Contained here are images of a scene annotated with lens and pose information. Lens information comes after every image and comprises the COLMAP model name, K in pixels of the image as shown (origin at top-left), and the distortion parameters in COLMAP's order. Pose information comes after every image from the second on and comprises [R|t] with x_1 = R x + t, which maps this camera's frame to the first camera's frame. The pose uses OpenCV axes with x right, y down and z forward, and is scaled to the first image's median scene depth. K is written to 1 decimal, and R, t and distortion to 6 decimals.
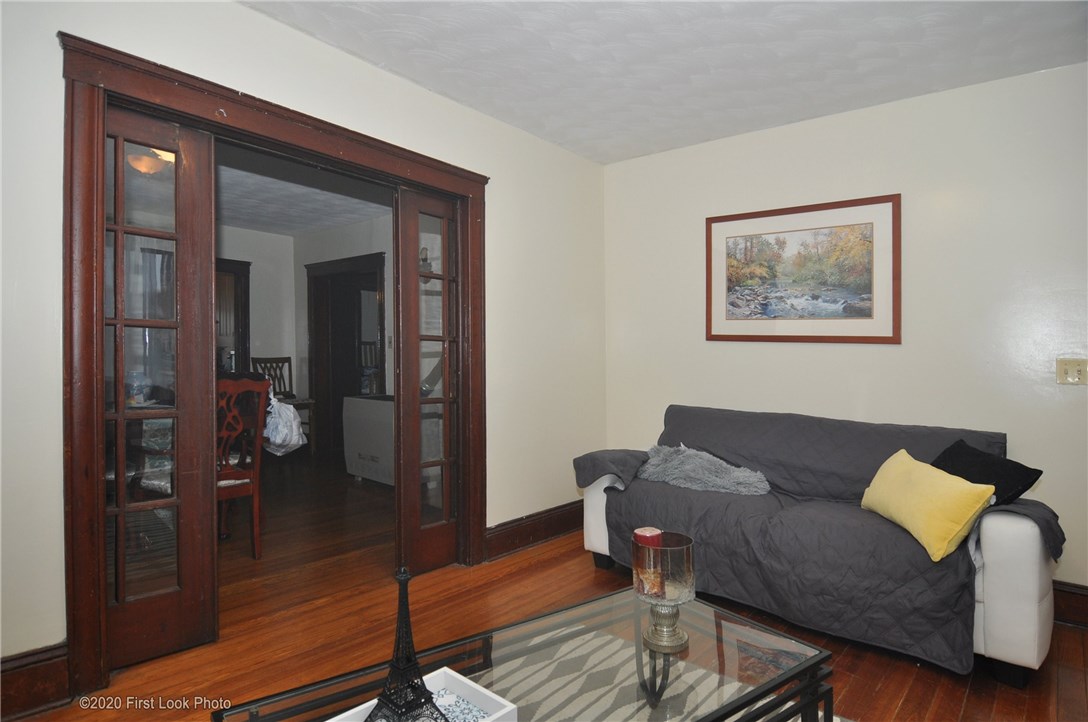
lens RADIAL K [[587.8, 0, 569.8], [0, 587.8, 359.0], [0, 0, 1]] dist [-0.016685, -0.002724]
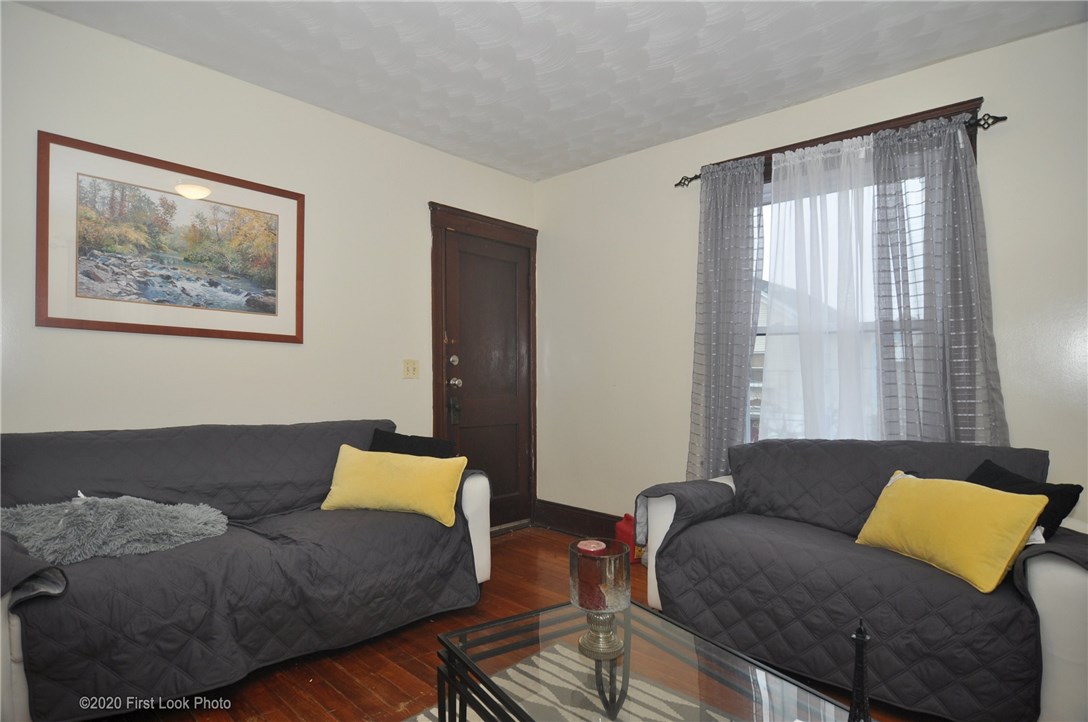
lens RADIAL K [[587.8, 0, 546.9], [0, 587.8, 357.6], [0, 0, 1]] dist [-0.016685, -0.002724]
pose [[0.078142, 0.010500, 0.996887, -0.372466], [-0.004185, 0.999939, -0.010204, 0.006698], [-0.996933, -0.003375, 0.078182, 0.455672]]
